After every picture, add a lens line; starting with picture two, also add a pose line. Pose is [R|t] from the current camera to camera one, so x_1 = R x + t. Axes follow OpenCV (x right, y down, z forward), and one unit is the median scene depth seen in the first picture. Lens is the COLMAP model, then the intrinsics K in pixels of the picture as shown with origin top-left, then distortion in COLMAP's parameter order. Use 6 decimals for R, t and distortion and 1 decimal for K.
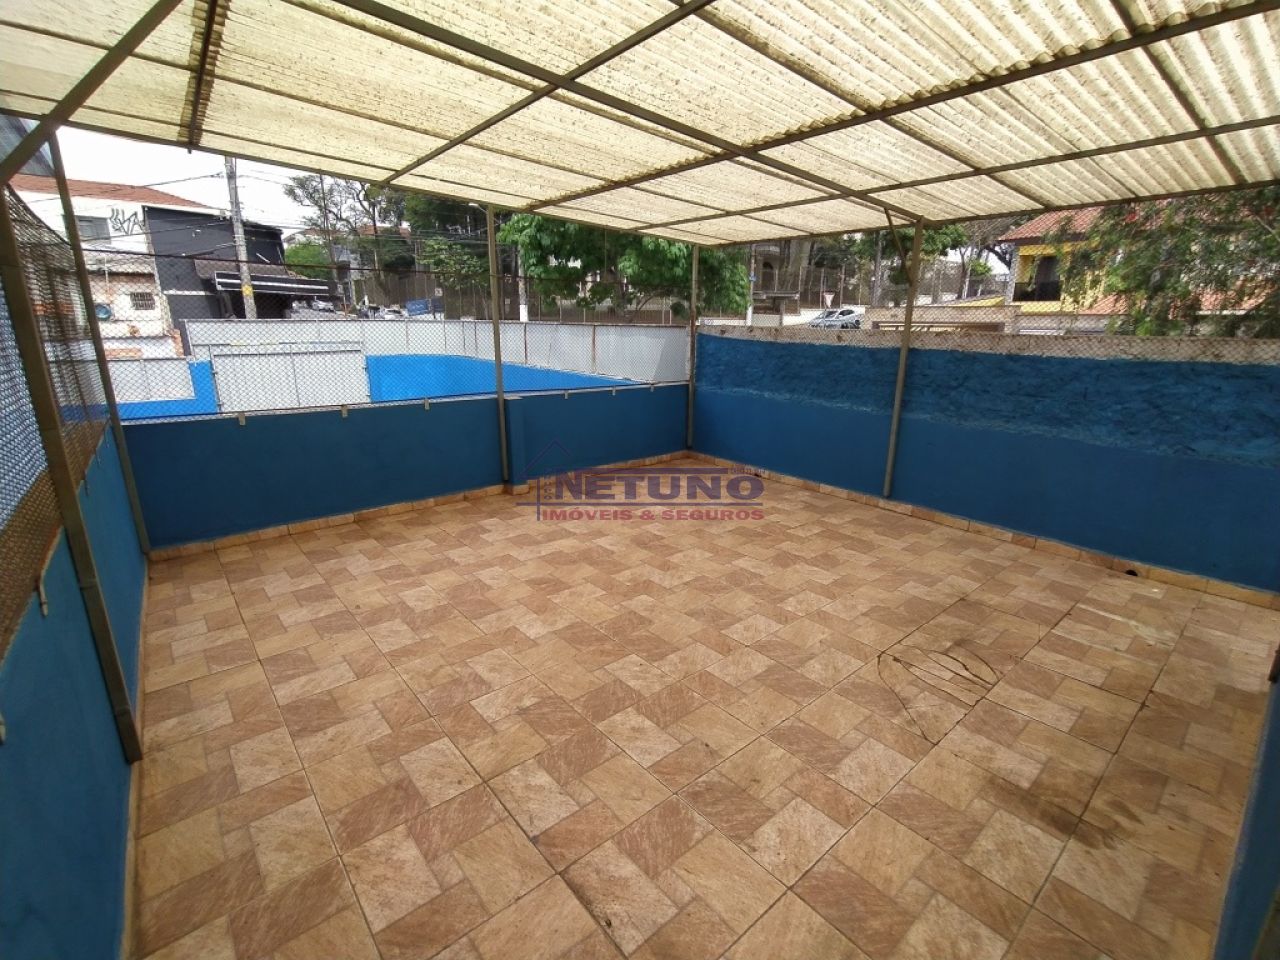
lens RADIAL K [[578.4, 0, 640.8], [0, 578.4, 481.9], [0, 0, 1]] dist [-0.003091, 0.001652]
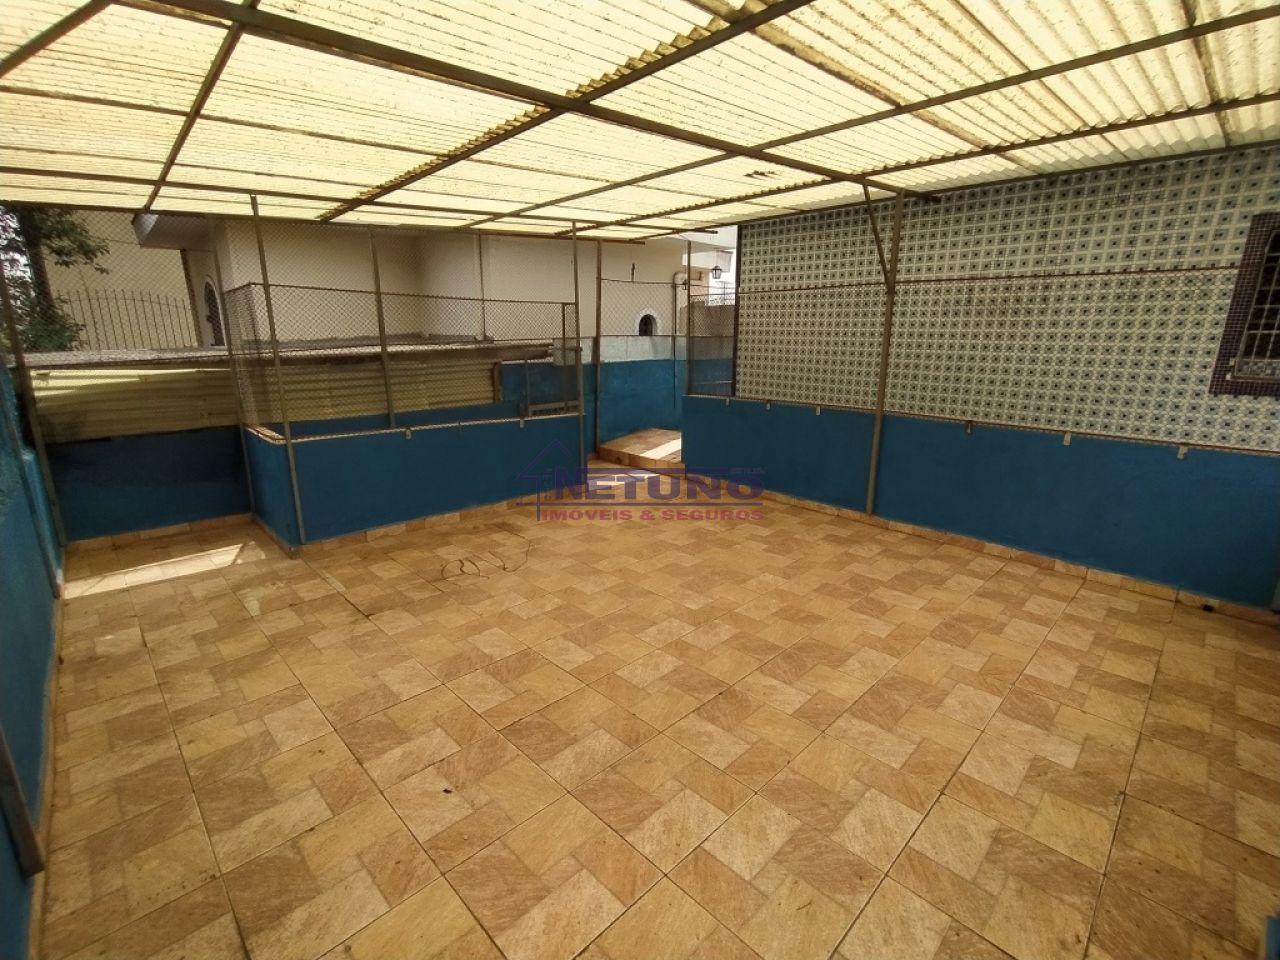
lens RADIAL K [[578.4, 0, 640.9], [0, 578.4, 480.5], [0, 0, 1]] dist [-0.003091, 0.001652]
pose [[-0.997269, -0.000619, -0.073858, 0.168461], [-0.036849, 0.870799, 0.490257, -0.472442], [0.064012, 0.491640, -0.868443, 1.707562]]
